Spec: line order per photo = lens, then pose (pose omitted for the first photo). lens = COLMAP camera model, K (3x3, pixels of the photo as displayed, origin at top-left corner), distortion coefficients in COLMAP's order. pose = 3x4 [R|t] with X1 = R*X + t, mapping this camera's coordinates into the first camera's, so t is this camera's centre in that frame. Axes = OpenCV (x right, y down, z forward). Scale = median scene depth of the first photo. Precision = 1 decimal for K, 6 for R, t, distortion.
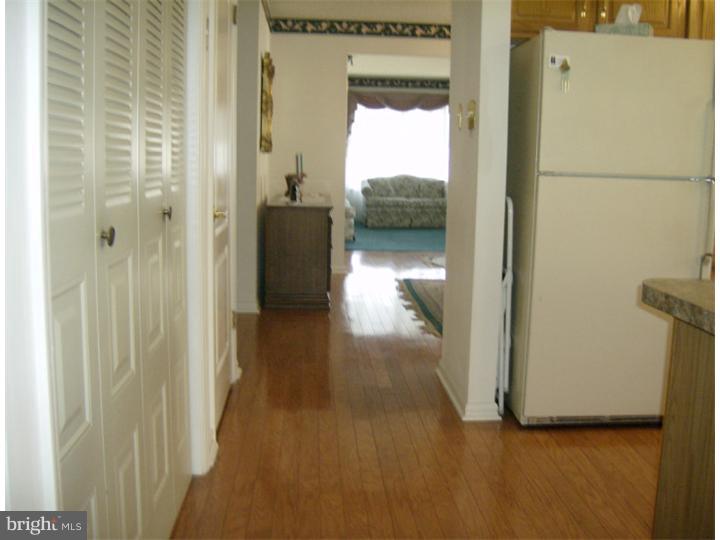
lens RADIAL K [[777.3, 0, 361.6], [0, 777.3, 269.6], [0, 0, 1]] dist [-0.144840, 0.000000]
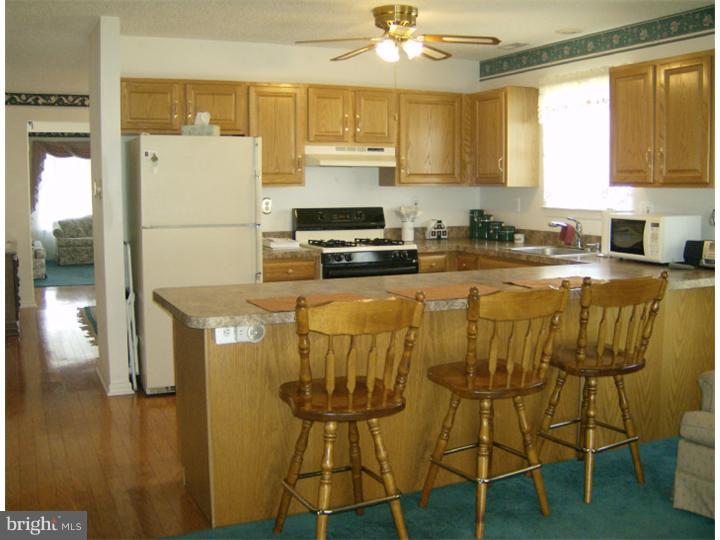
lens RADIAL K [[777.3, 0, 359.0], [0, 777.3, 273.3], [0, 0, 1]] dist [-0.144840, 0.000000]
pose [[0.934481, -0.062655, 0.350455, 0.029491], [0.073446, 0.997144, -0.017570, 0.008216], [-0.348353, 0.042159, 0.936415, -0.188072]]
